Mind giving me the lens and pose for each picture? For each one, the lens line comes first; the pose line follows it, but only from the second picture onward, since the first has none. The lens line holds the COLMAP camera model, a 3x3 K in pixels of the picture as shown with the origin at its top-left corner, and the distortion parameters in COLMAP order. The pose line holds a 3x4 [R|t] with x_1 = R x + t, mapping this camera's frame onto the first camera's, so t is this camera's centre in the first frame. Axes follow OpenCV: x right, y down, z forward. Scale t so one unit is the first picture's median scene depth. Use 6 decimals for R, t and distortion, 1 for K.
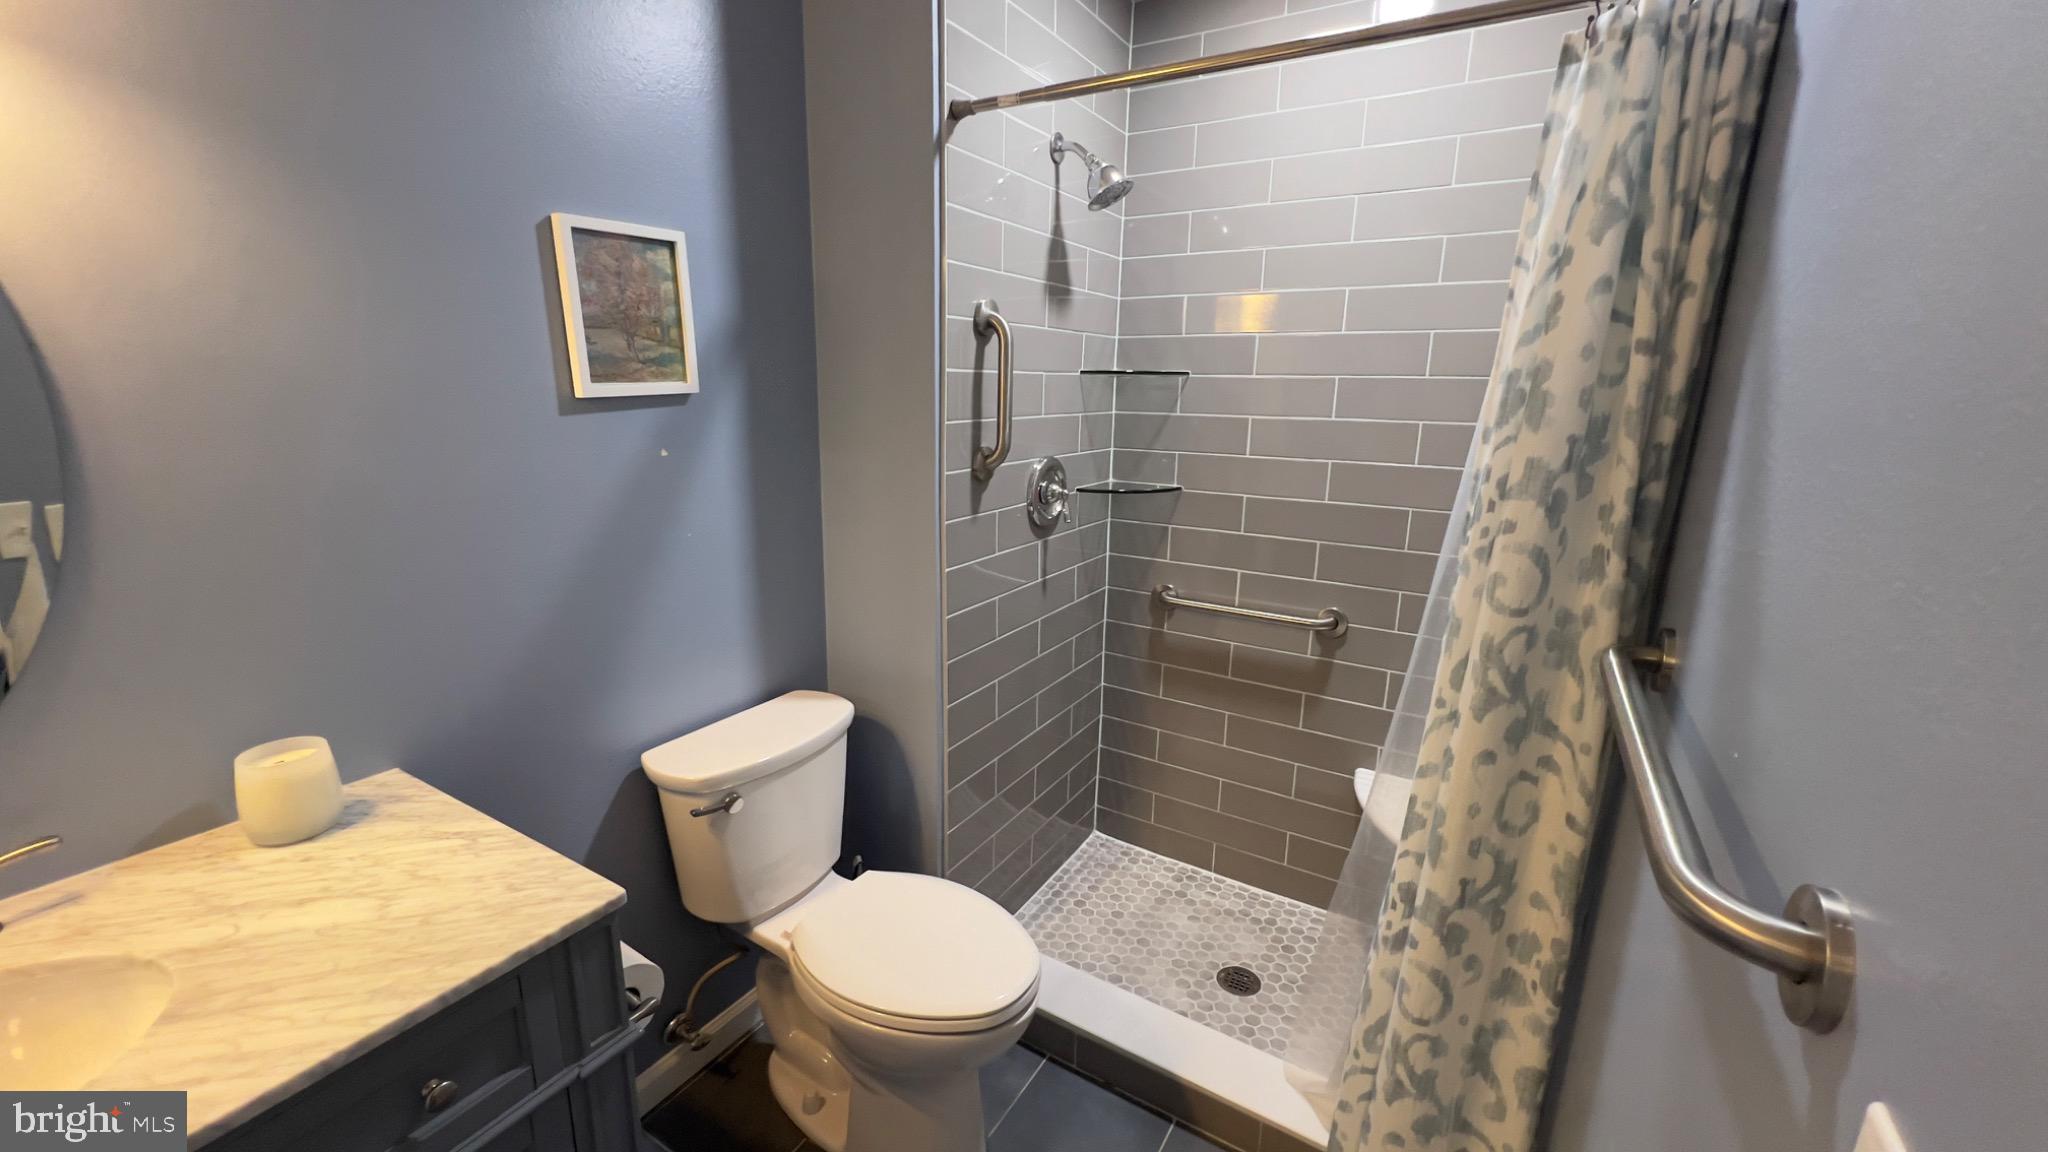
lens RADIAL K [[816.9, 0, 1022.7], [0, 816.9, 573.2], [0, 0, 1]] dist [-0.004072, 0.000769]
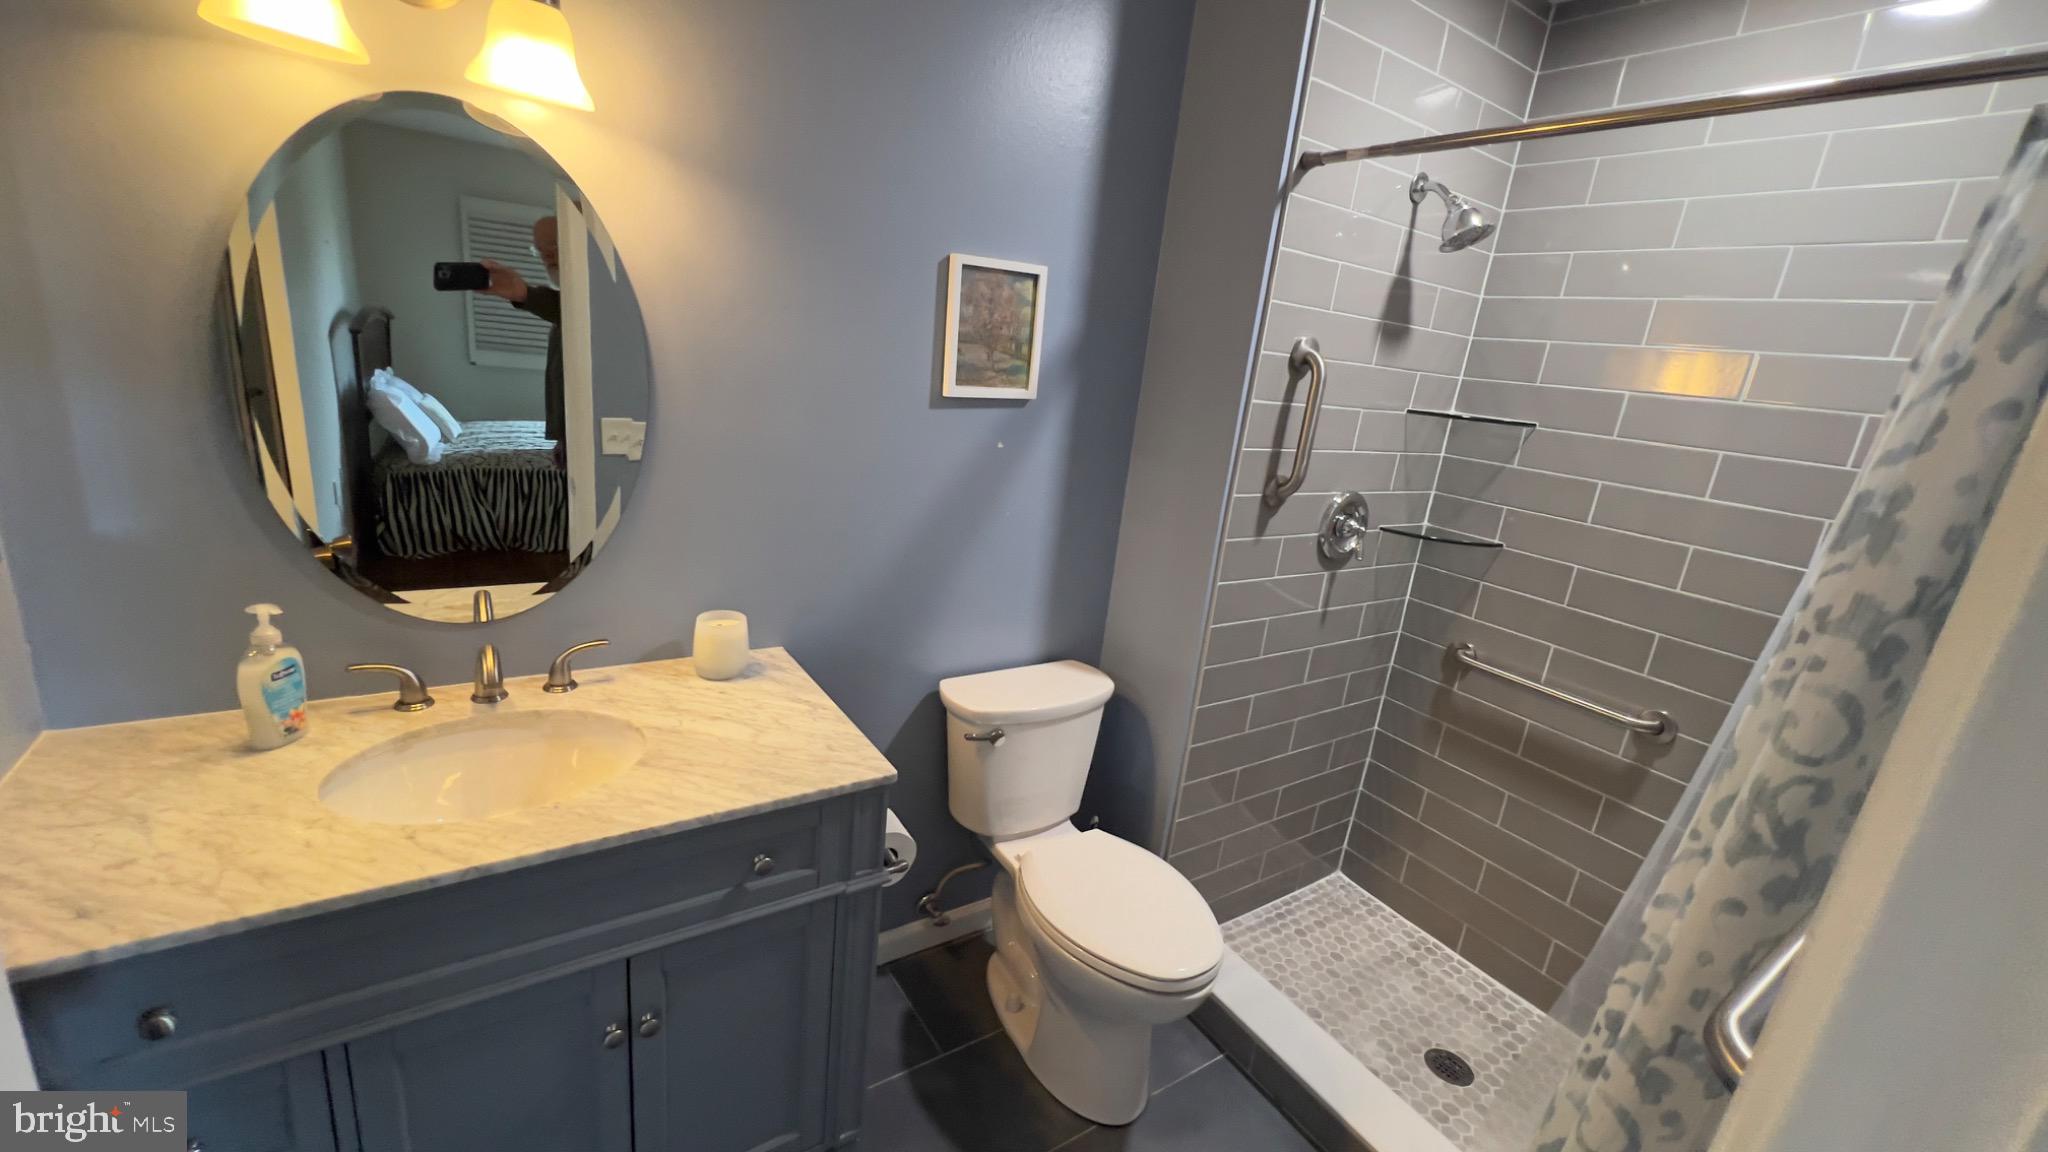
lens RADIAL K [[816.9, 0, 1023.0], [0, 816.9, 576.5], [0, 0, 1]] dist [-0.004072, 0.000769]
pose [[0.903162, 0.192829, -0.383557, 0.098210], [-0.186509, 0.980968, 0.053998, -0.026537], [0.386670, 0.022768, 0.921937, -0.110481]]
